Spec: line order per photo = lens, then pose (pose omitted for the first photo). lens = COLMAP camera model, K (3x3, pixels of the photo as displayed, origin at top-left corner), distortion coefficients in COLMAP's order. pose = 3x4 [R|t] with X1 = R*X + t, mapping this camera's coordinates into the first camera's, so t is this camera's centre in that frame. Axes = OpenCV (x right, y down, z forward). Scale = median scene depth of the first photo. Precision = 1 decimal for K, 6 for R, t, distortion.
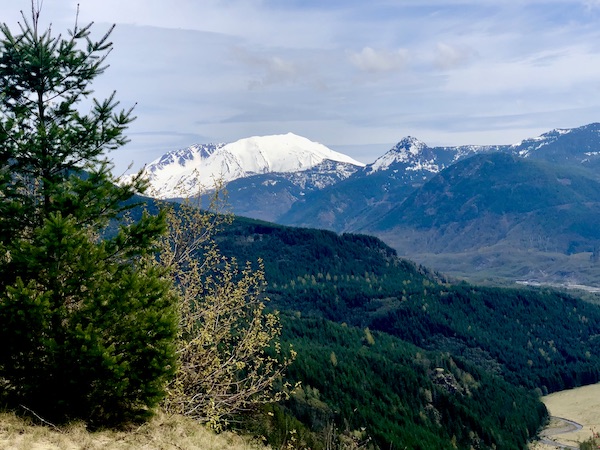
lens RADIAL K [[1068.3, 0, 300.0], [0, 1068.3, 225.0], [0, 0, 1]] dist [-0.033889, 0.089938]
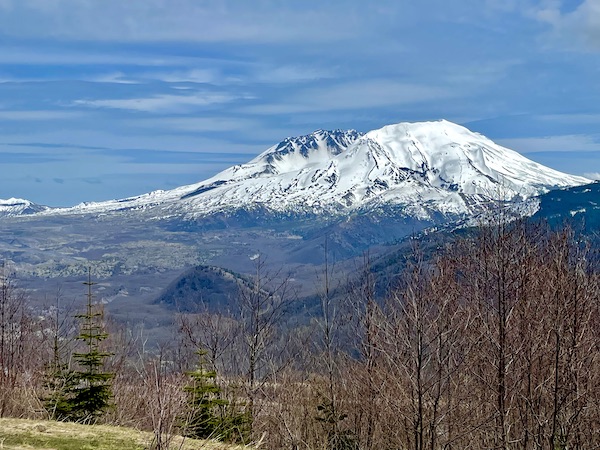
lens RADIAL K [[1053.4, 0, 300.0], [0, 1053.4, 225.0], [0, 0, 1]] dist [0.194382, -0.052670]
pose [[0.998184, 0.041247, -0.043894, -0.077382], [-0.040803, 0.999107, 0.010966, -0.012562], [0.044307, -0.009155, 0.998976, 0.209038]]
